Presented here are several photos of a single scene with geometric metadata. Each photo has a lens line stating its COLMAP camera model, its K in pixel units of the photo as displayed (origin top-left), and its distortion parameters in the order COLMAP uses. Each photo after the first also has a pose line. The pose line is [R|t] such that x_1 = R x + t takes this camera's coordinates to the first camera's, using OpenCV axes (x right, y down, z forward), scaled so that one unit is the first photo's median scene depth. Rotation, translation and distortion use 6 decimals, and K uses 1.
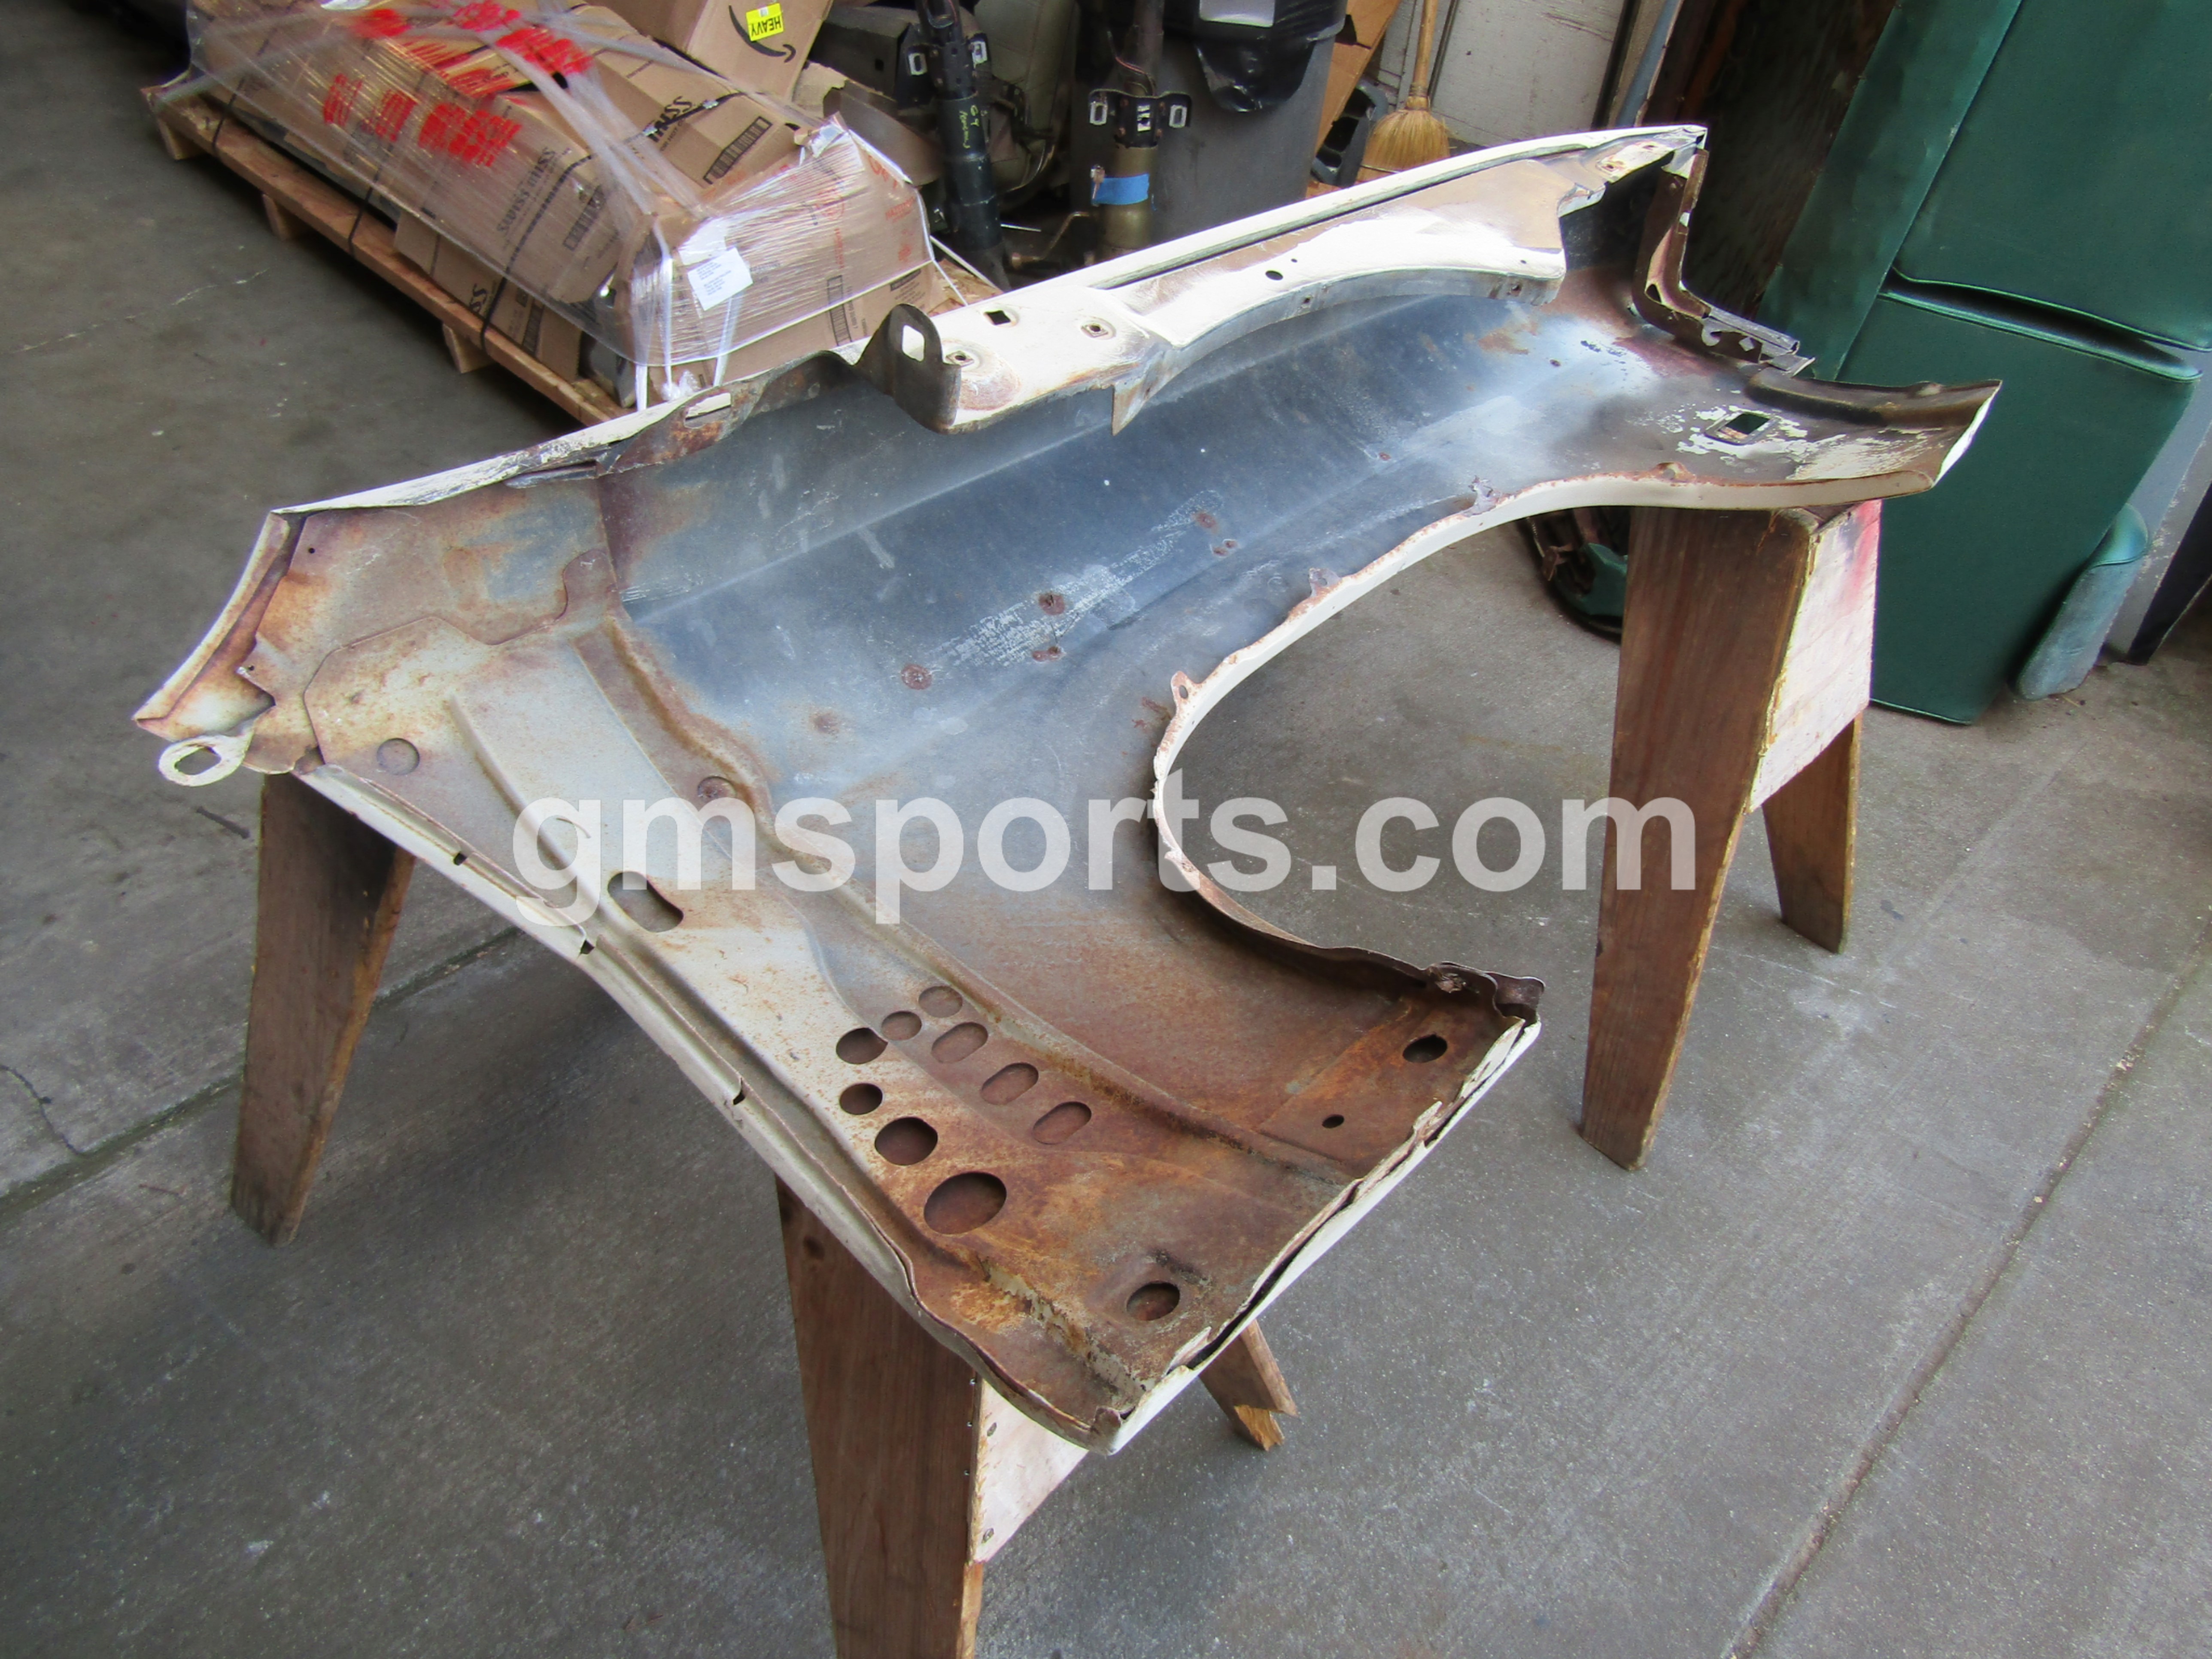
lens RADIAL K [[1577.7, 0, 1119.0], [0, 1577.7, 831.5], [0, 0, 1]] dist [-0.000183, -0.001167]
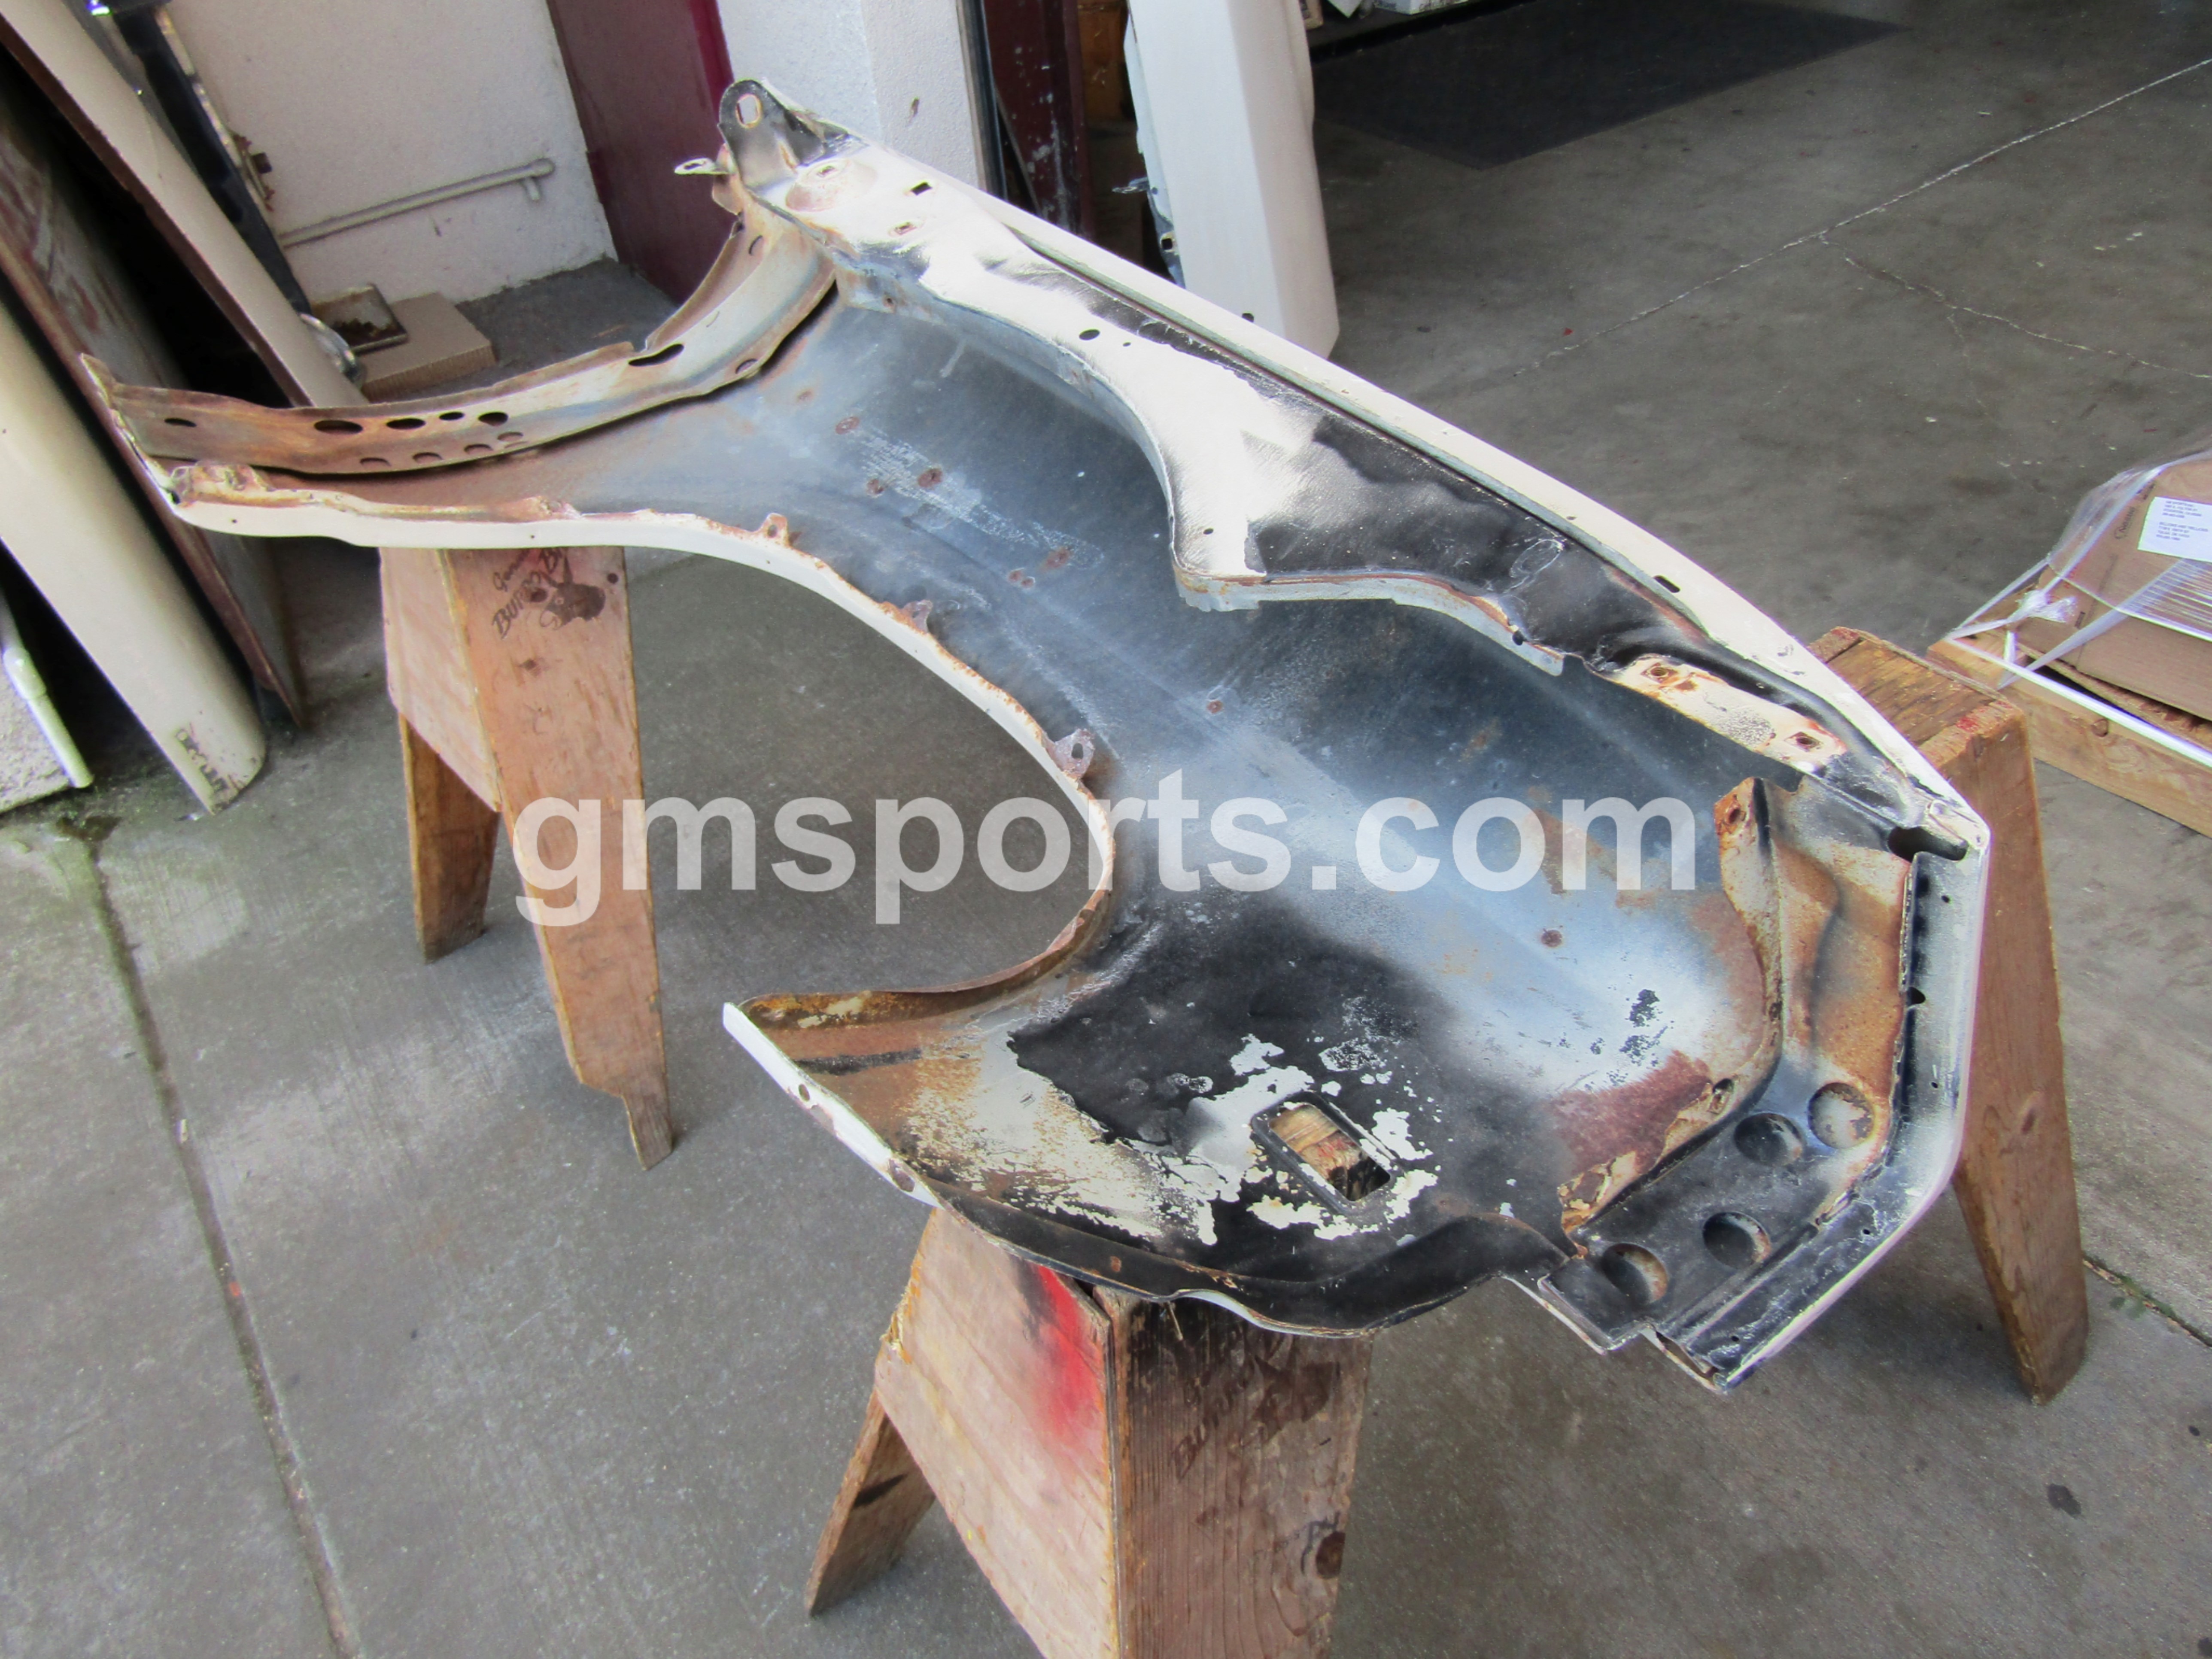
lens RADIAL K [[1563.0, 0, 1106.0], [0, 1563.0, 829.5], [0, 0, 1]] dist [0.002129, -0.011366]
pose [[-0.175704, 0.588499, -0.789175, 0.727271], [-0.629602, 0.549088, 0.549639, -0.532181], [0.756789, 0.593440, 0.274043, 0.732923]]
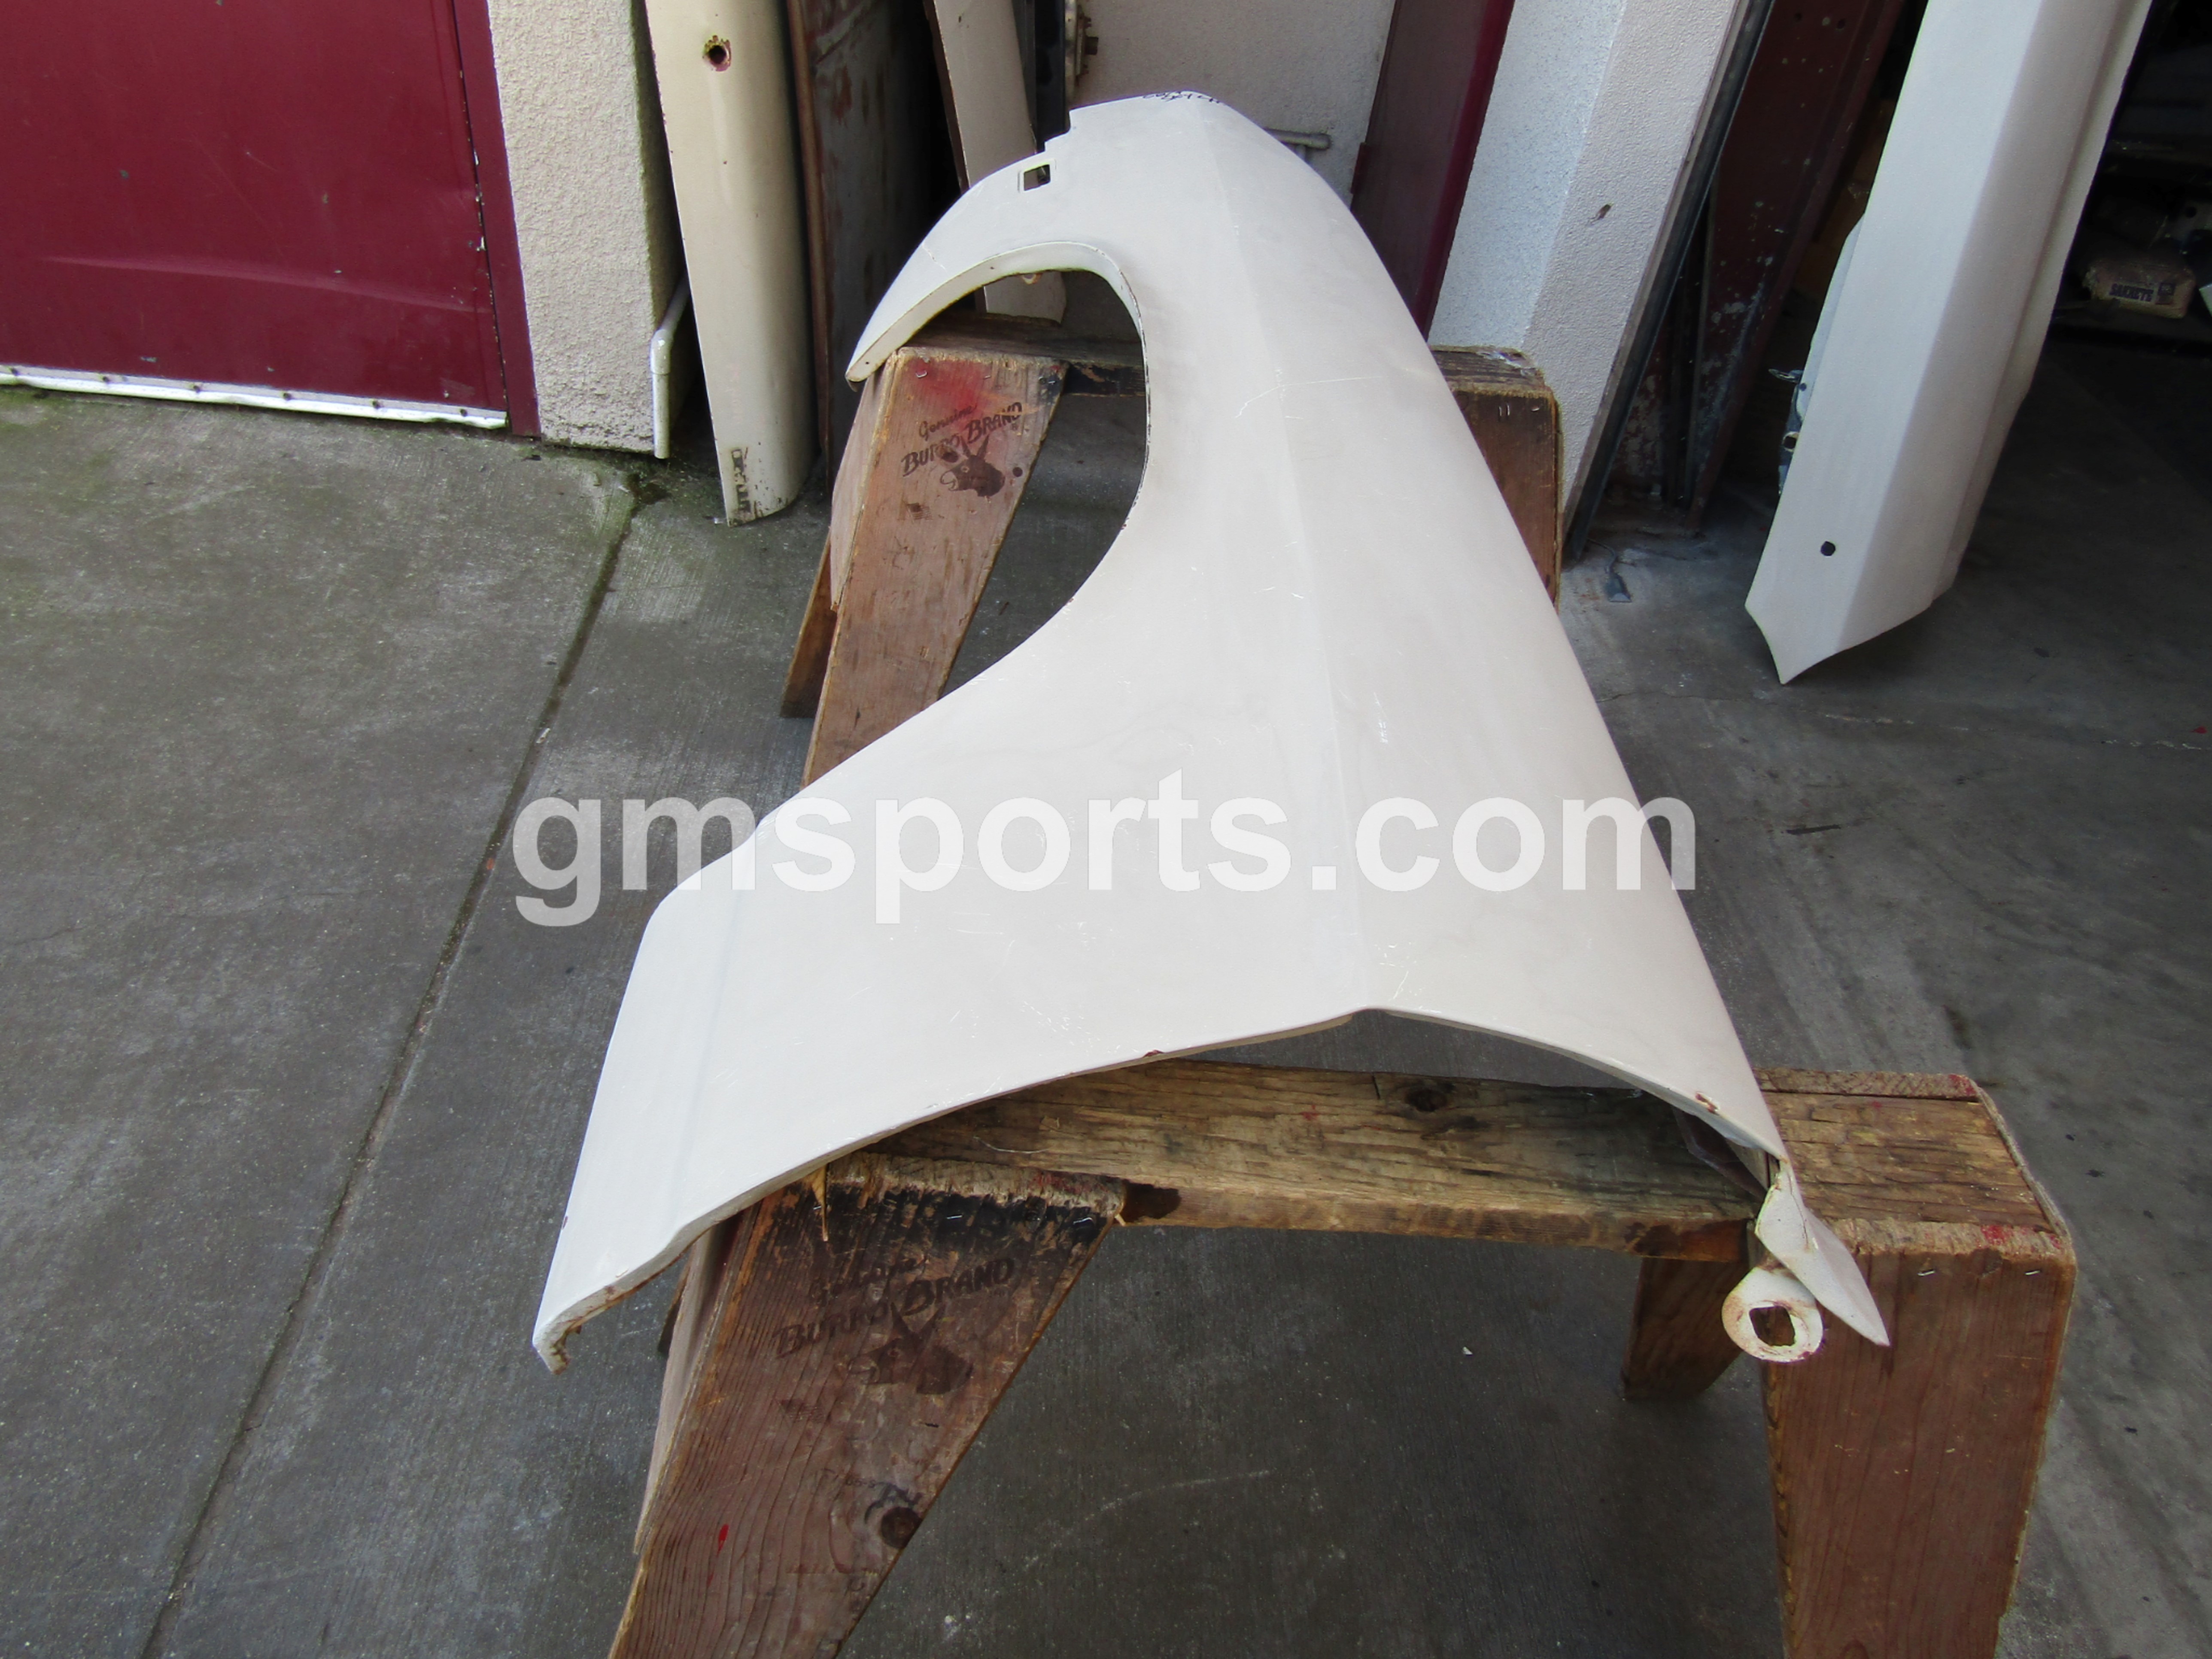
lens RADIAL K [[1587.1, 0, 1107.6], [0, 1587.1, 818.0], [0, 0, 1]] dist [0.003822, 0.007197]
pose [[-0.677308, 0.336000, -0.654491, 0.676045], [-0.615986, 0.227425, 0.754214, -0.690755], [0.402264, 0.913992, 0.052934, 0.852494]]
